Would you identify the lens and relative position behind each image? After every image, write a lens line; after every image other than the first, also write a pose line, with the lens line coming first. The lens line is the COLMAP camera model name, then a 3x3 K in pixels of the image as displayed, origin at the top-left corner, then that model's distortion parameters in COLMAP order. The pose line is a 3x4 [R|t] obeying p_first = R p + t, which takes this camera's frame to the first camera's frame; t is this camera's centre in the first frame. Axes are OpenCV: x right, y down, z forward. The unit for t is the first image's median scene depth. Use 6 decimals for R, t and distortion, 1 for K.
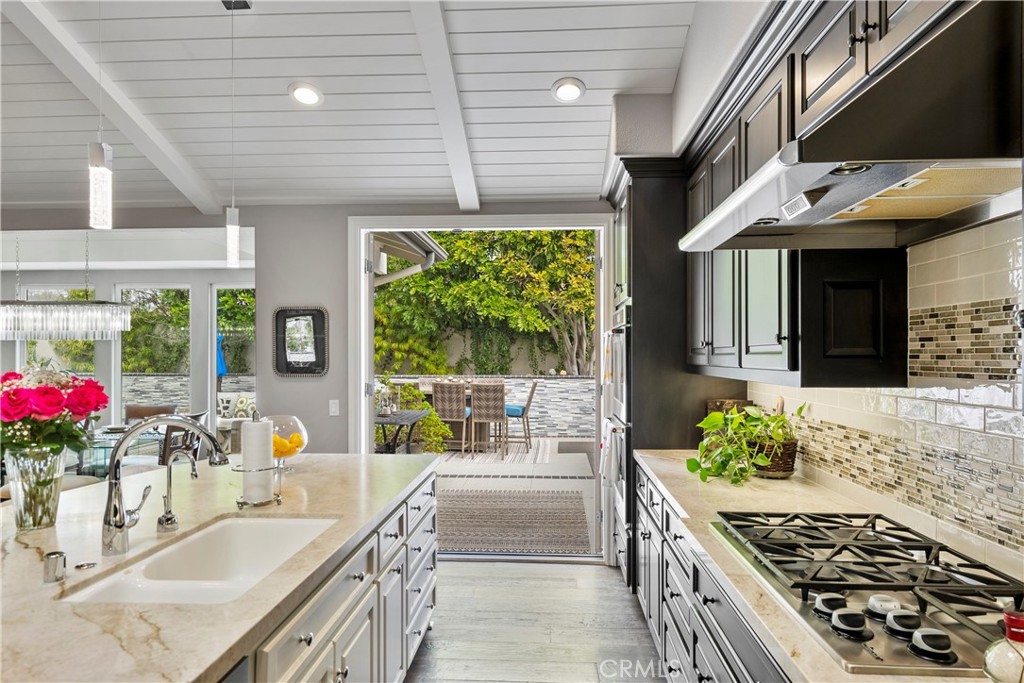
lens RADIAL K [[639.5, 0, 516.8], [0, 639.5, 374.6], [0, 0, 1]] dist [0.001967, 0.000031]
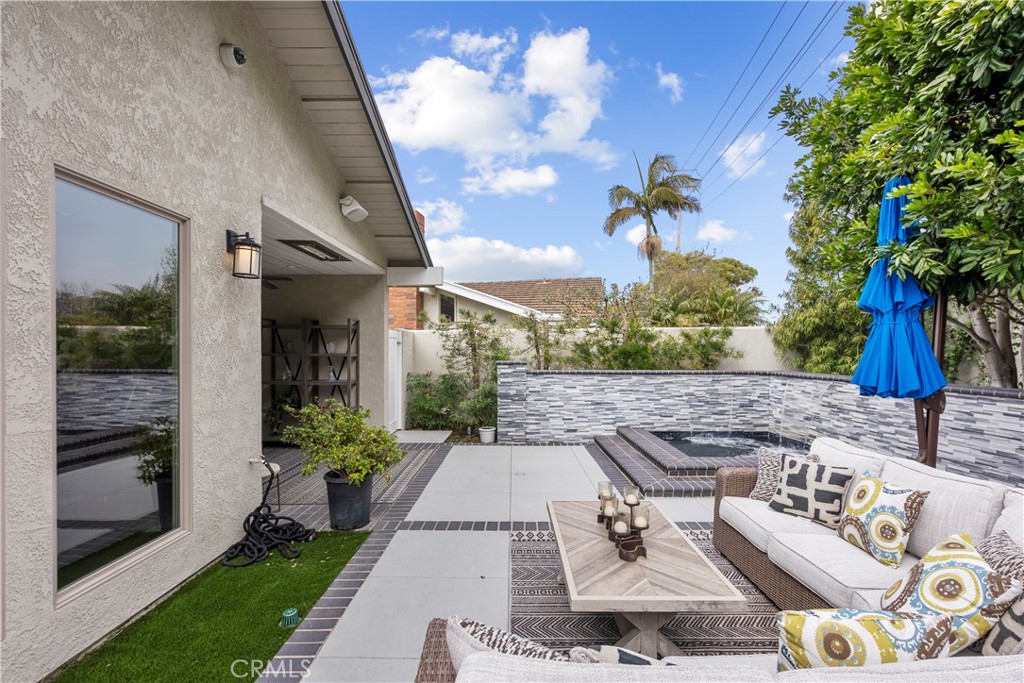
lens RADIAL K [[464.6, 0, 516.1], [0, 464.6, 354.6], [0, 0, 1]] dist [-0.001330, 0.000481]
pose [[0.066416, 0.010381, -0.997738, -0.210503], [-0.033878, 0.999393, 0.008143, -0.018180], [0.997217, 0.033260, 0.066727, 0.775514]]
